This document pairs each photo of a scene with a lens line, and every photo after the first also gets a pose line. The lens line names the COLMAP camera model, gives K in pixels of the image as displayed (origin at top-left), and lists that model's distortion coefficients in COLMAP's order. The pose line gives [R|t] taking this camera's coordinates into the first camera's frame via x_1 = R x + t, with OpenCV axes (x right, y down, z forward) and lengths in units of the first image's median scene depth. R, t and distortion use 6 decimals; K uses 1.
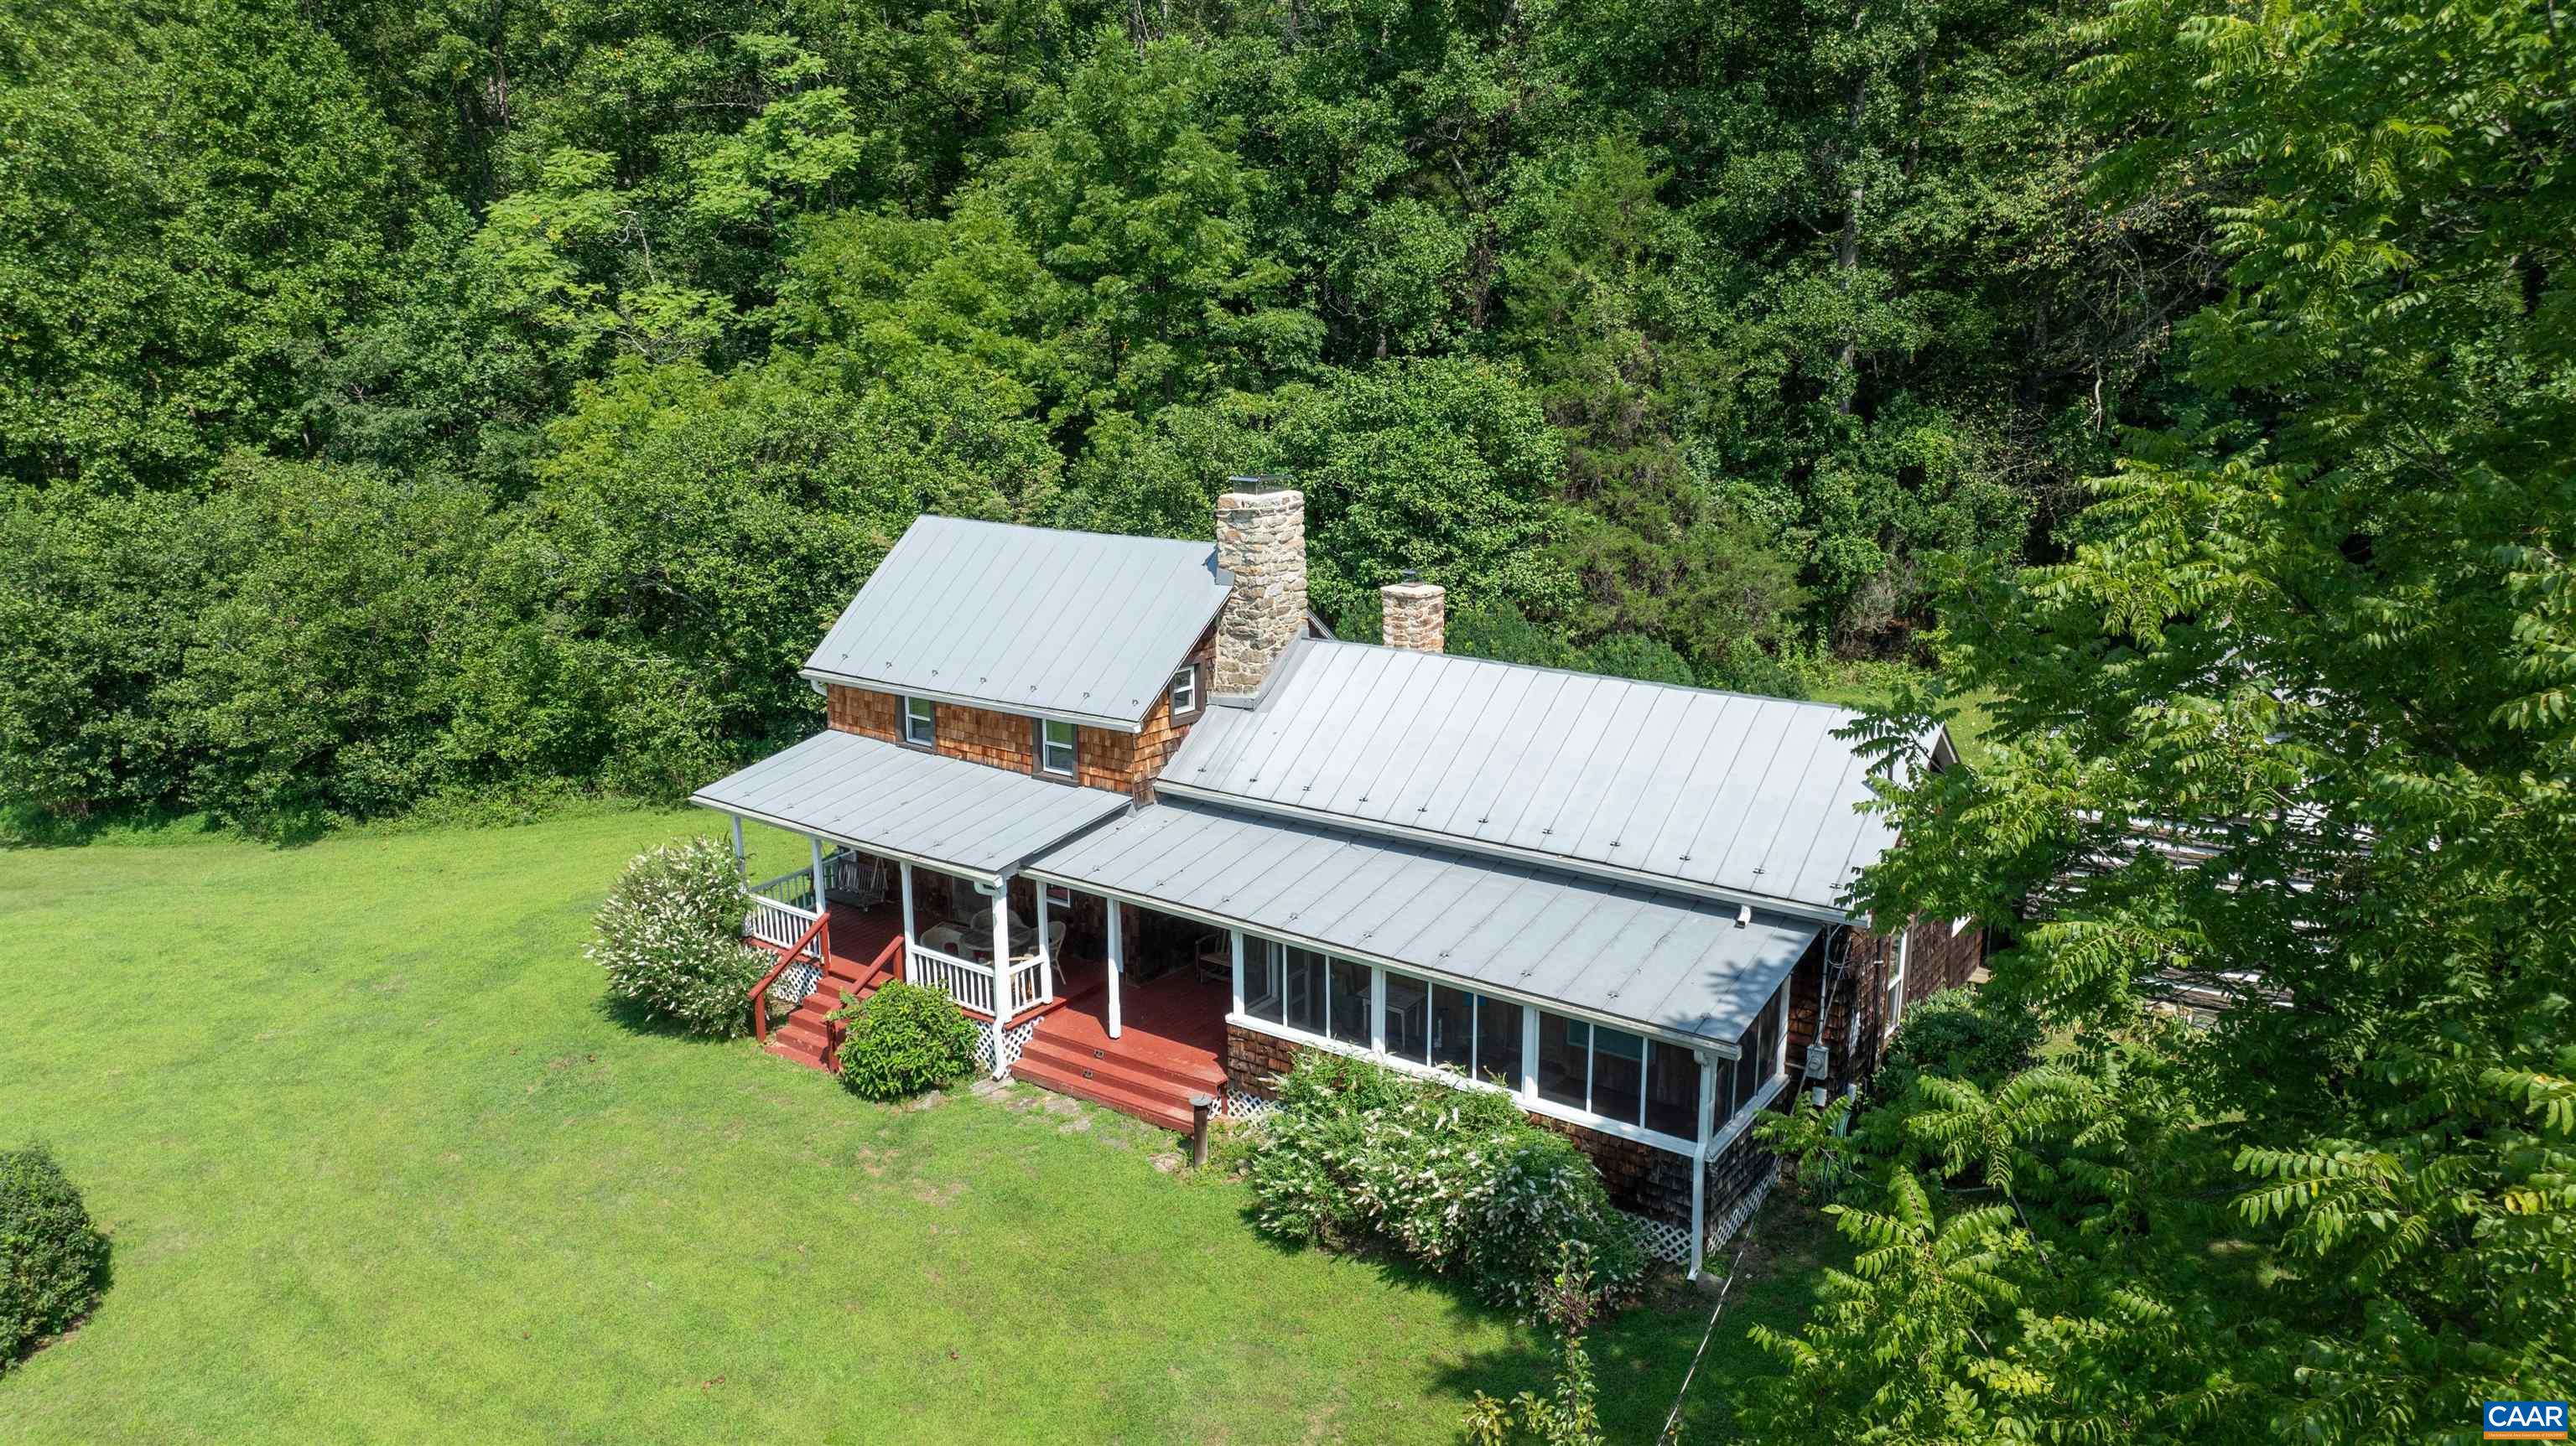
lens RADIAL K [[1820.2, 0, 1285.1], [0, 1820.2, 716.6], [0, 0, 1]] dist [-0.036112, 0.037077]
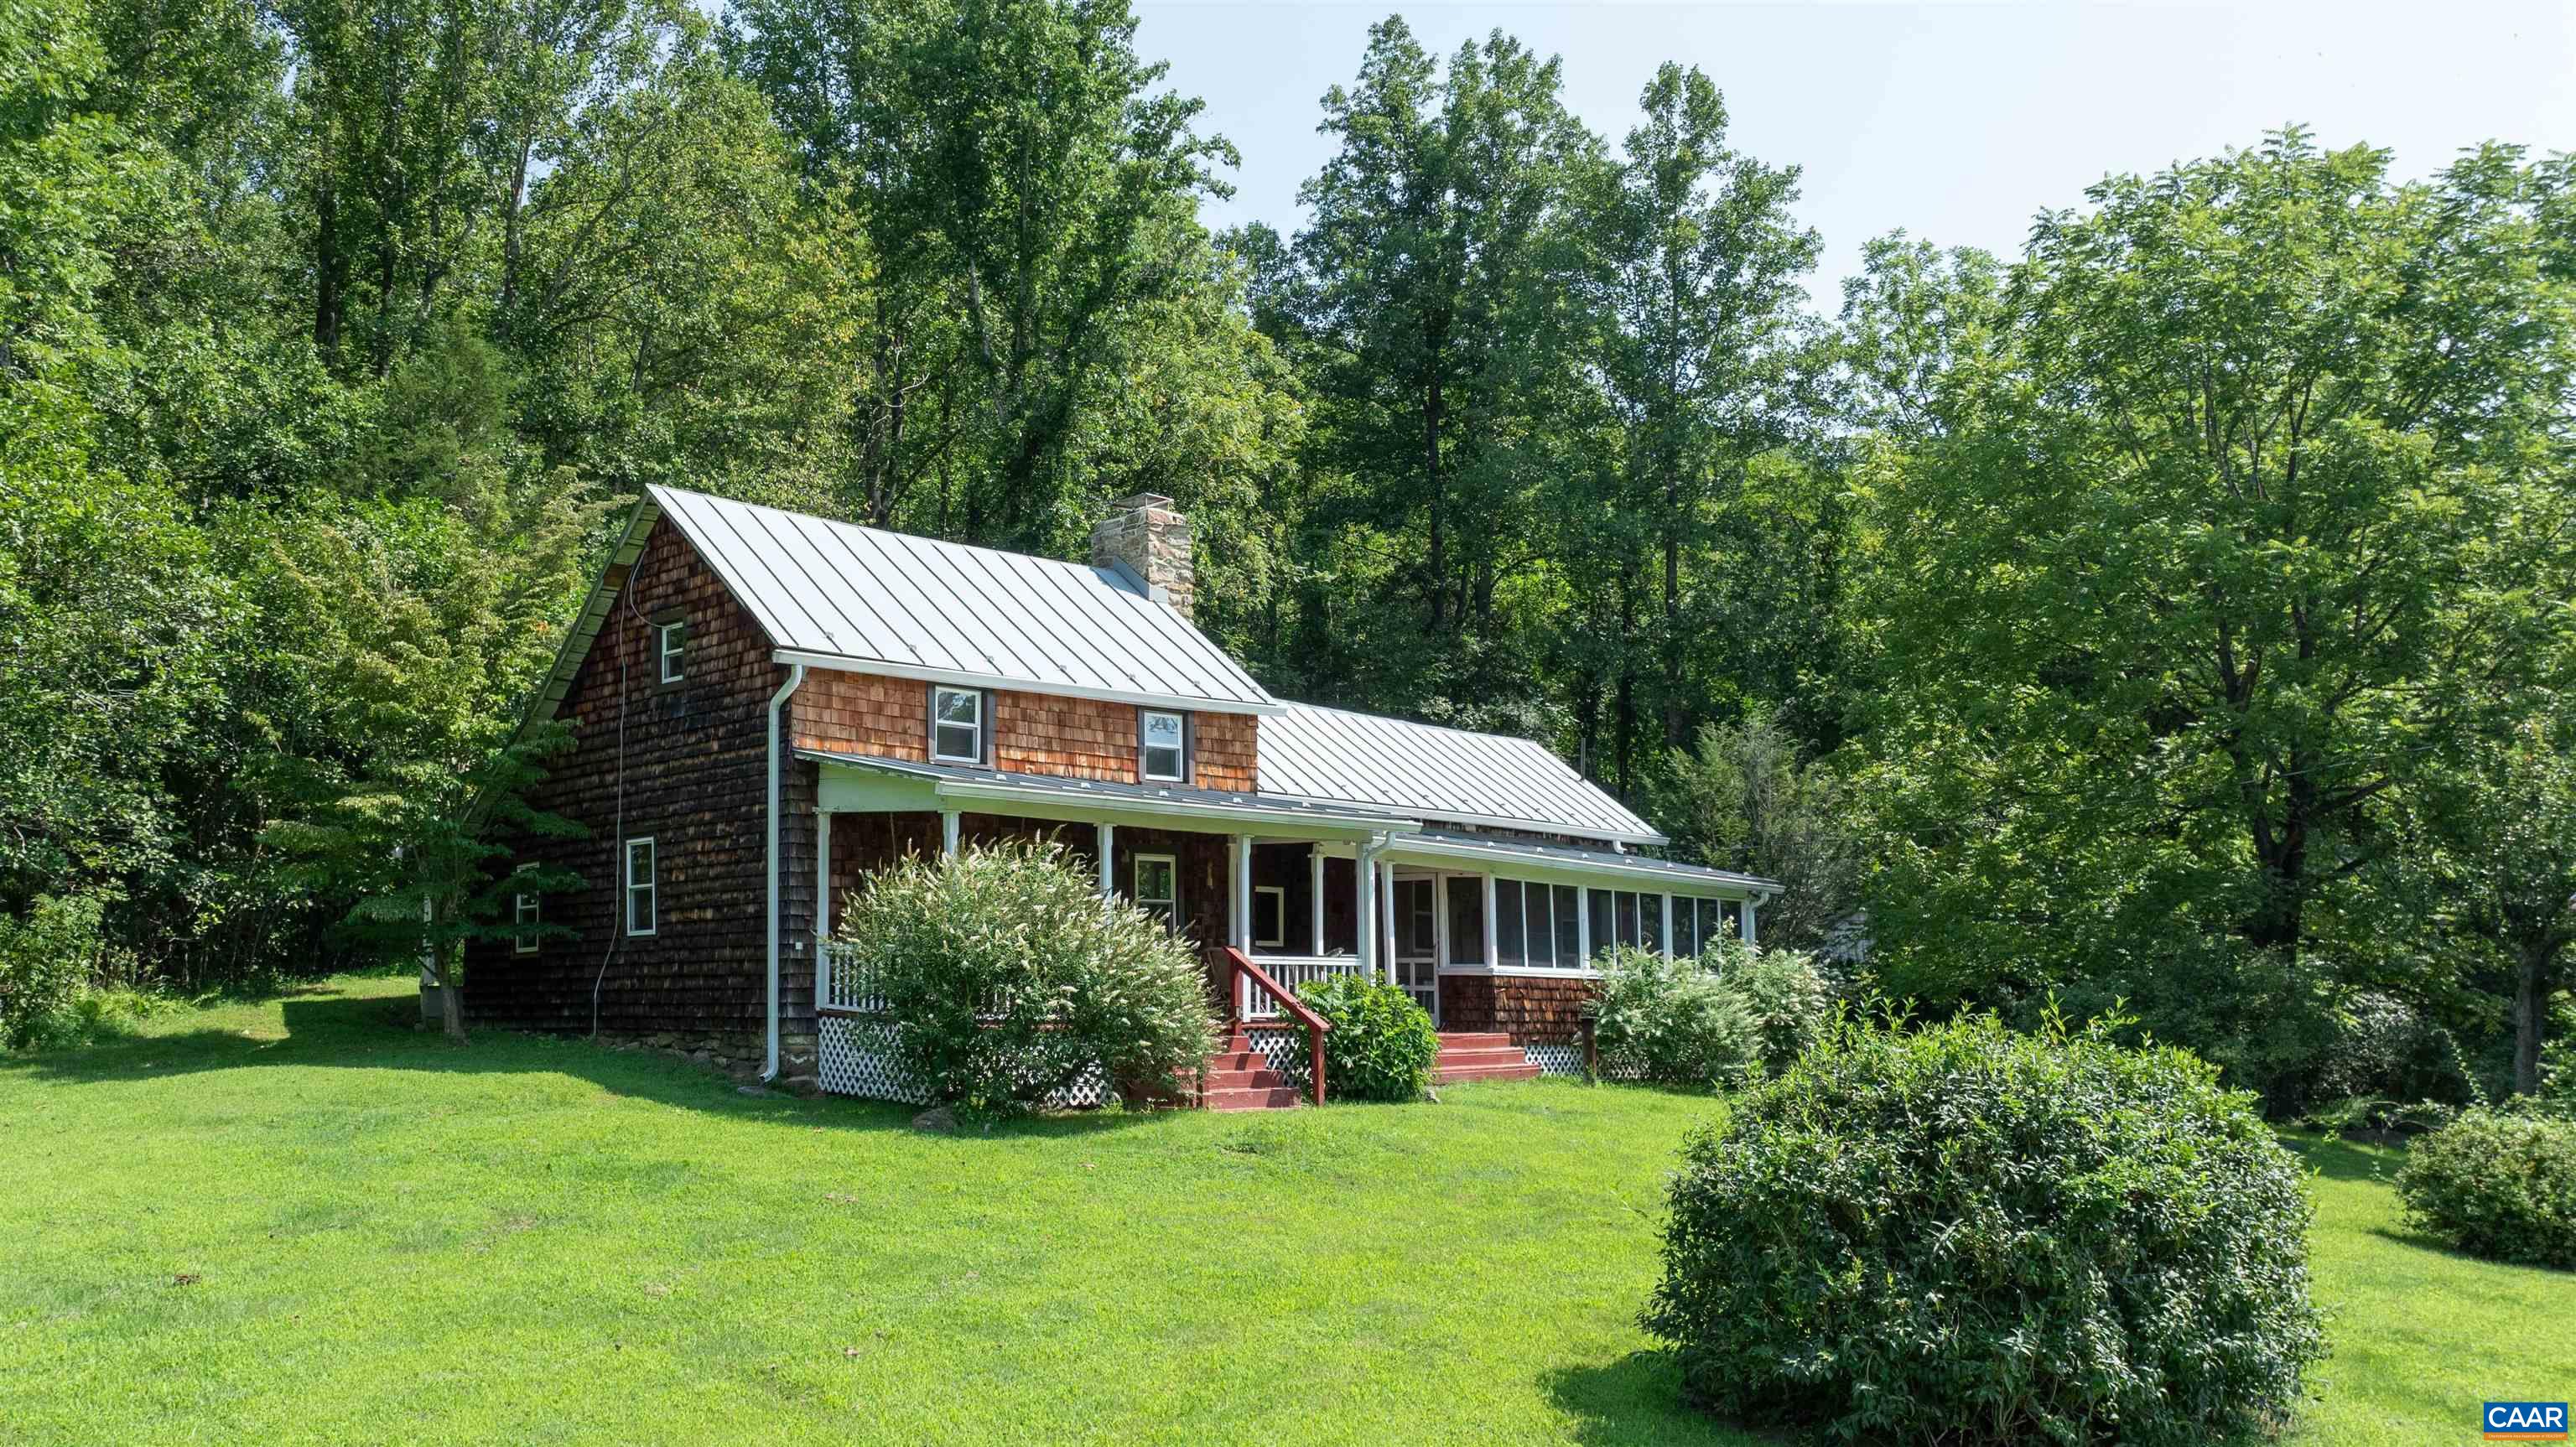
lens RADIAL K [[2035.2, 0, 1151.6], [0, 2035.2, 745.7], [0, 0, 1]] dist [-0.020109, -0.007323]
pose [[0.188296, 0.131986, 0.973203, -1.073046], [0.222555, 0.959416, -0.173176, 0.183256], [-0.956564, 0.249200, 0.151280, 0.901983]]
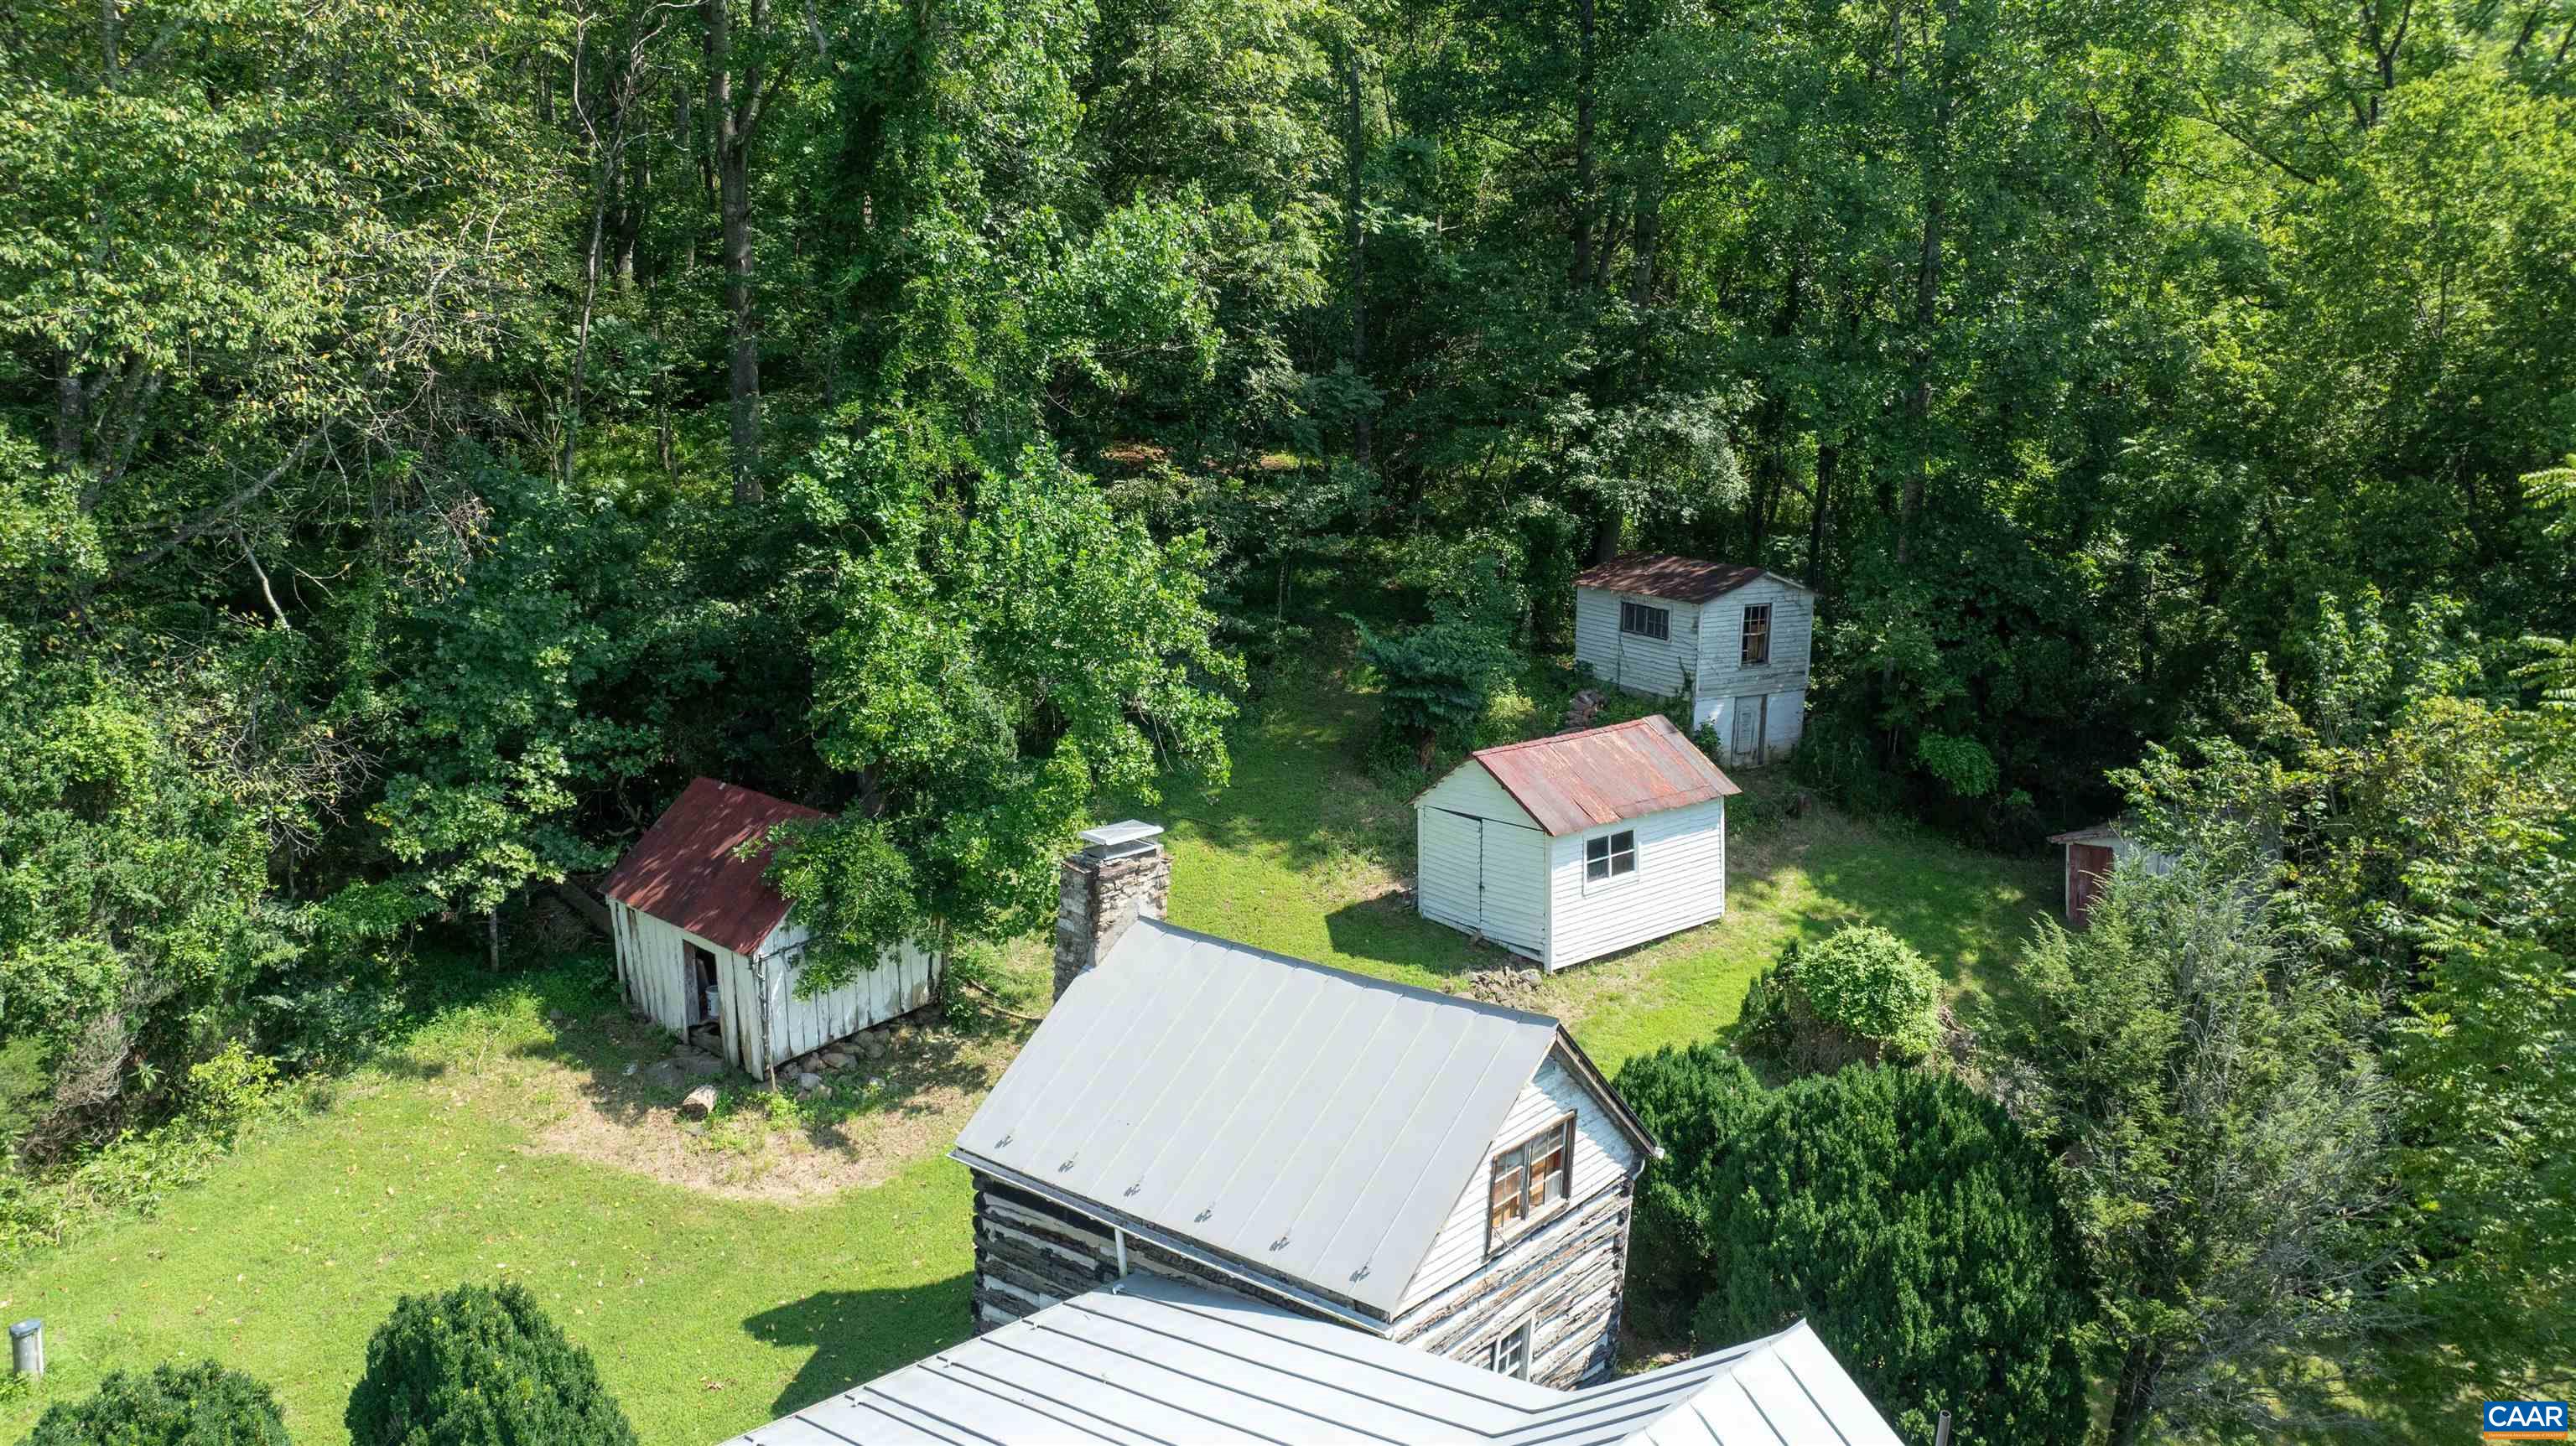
lens RADIAL K [[1820.2, 0, 1310.7], [0, 1820.2, 731.7], [0, 0, 1]] dist [-0.036112, 0.037077]
pose [[0.186750, -0.178930, 0.965975, -0.140695], [0.216360, 0.966622, 0.137222, -0.240769], [-0.958286, 0.183372, 0.219230, 0.852649]]
